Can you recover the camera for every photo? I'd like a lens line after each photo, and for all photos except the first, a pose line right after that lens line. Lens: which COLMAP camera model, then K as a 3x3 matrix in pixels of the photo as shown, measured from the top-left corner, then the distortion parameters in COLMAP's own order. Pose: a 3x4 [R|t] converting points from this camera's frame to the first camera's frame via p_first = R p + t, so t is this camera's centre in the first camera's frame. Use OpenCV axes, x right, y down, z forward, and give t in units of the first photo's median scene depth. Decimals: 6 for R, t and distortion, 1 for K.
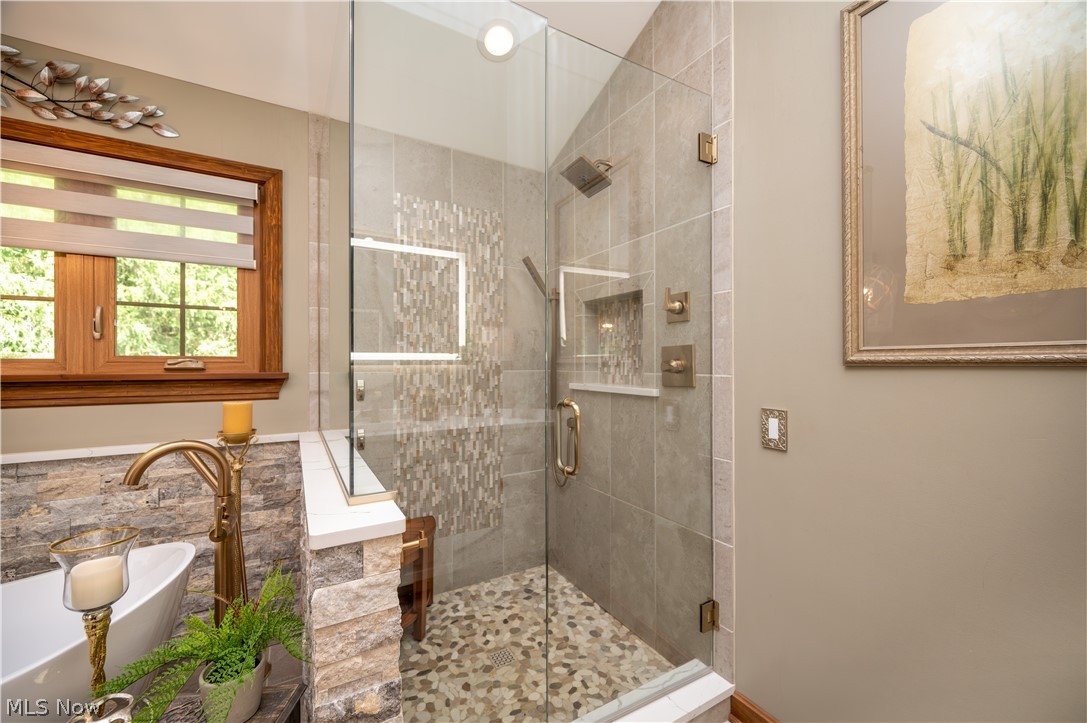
lens RADIAL K [[426.9, 0, 543.6], [0, 426.9, 359.6], [0, 0, 1]] dist [-0.003355, 0.000500]
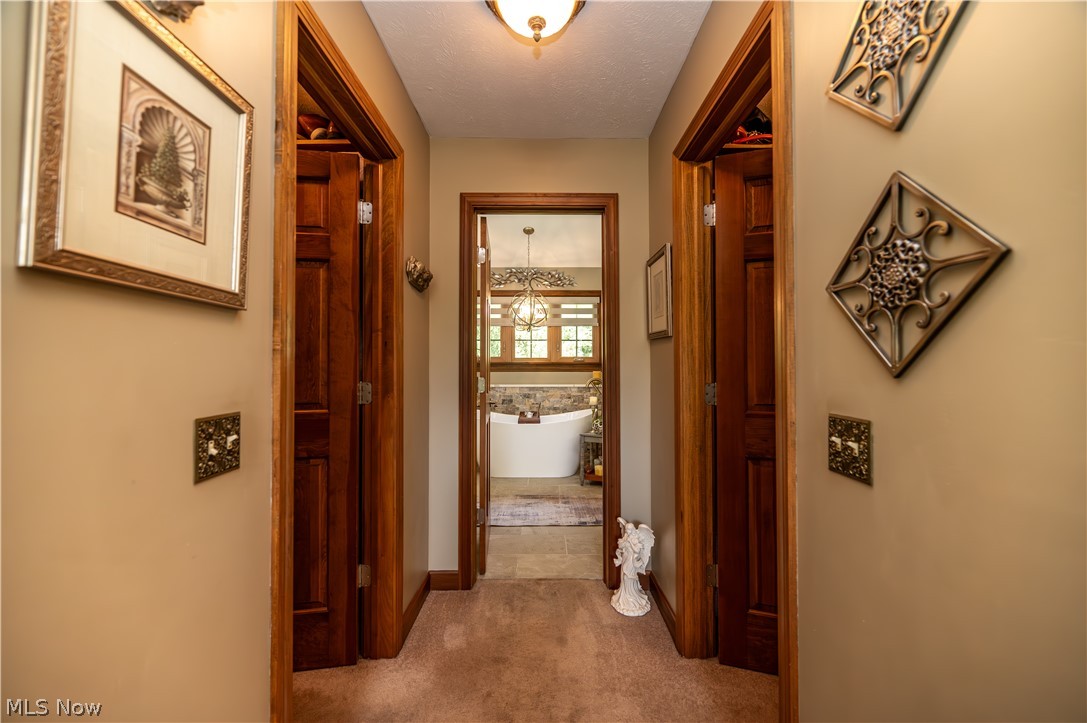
lens RADIAL K [[426.9, 0, 544.1], [0, 426.9, 363.4], [0, 0, 1]] dist [-0.003355, 0.000500]
pose [[0.867997, -0.003054, -0.496561, 0.443460], [0.002240, 0.999995, -0.002233, 0.043720], [0.496565, 0.000826, 0.867999, -1.709916]]
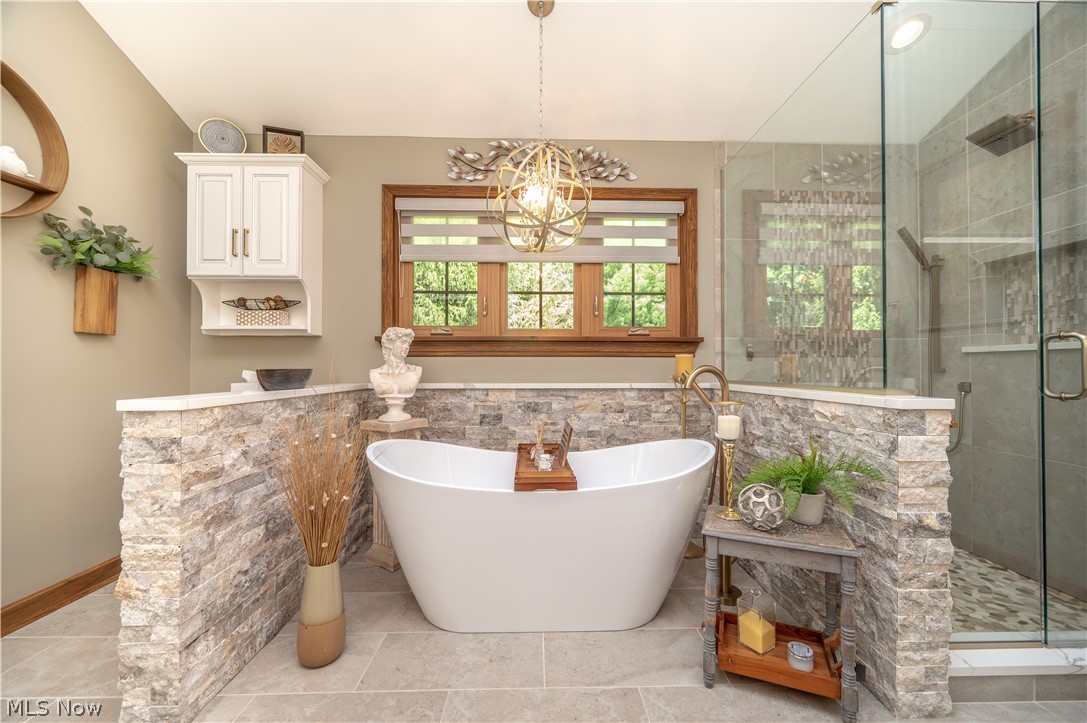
lens RADIAL K [[426.9, 0, 543.7], [0, 426.9, 360.5], [0, 0, 1]] dist [-0.003355, 0.000500]
pose [[0.876587, -0.007422, -0.481186, -0.405374], [0.002306, 0.999934, -0.011223, 0.122299], [0.481238, 0.008728, 0.876546, -0.437755]]
